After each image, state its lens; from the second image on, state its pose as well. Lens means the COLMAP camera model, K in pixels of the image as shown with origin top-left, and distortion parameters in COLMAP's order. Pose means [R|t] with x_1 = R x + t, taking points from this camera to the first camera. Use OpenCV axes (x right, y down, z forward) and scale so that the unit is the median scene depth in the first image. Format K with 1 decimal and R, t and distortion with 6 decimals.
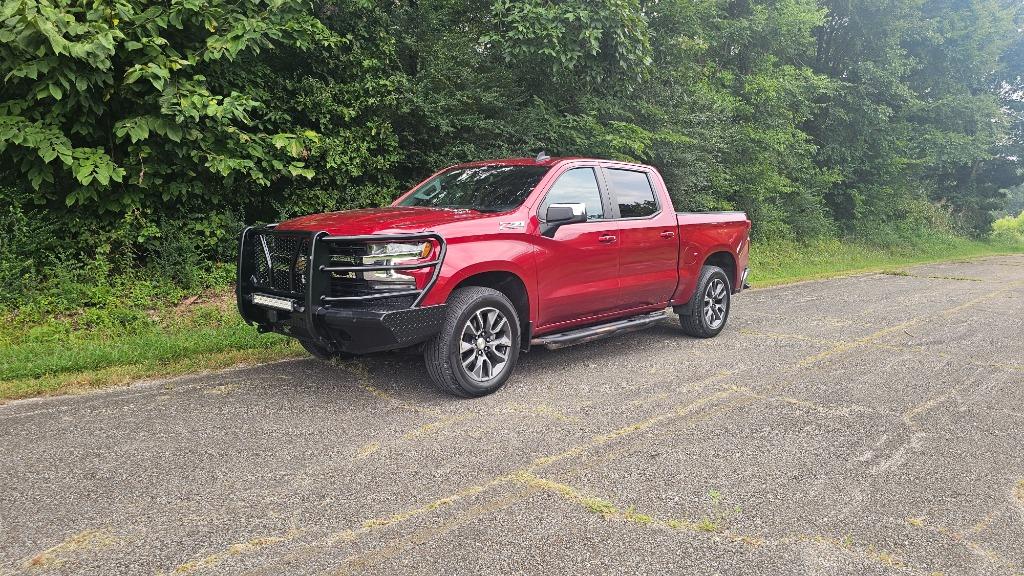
lens RADIAL K [[752.0, 0, 509.7], [0, 752.0, 292.2], [0, 0, 1]] dist [0.064592, -0.069827]
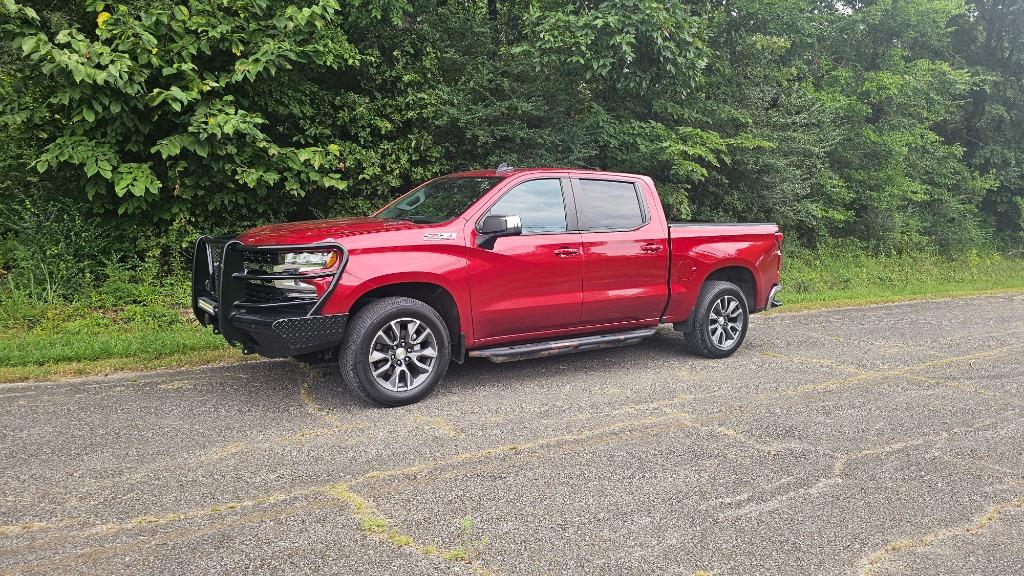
lens RADIAL K [[752.0, 0, 506.9], [0, 752.0, 288.1], [0, 0, 1]] dist [0.064592, -0.069827]
pose [[0.973266, 0.027321, -0.228051, 0.289001], [-0.030310, 0.999494, -0.009615, -0.012508], [0.227673, 0.016270, 0.973602, 0.038888]]
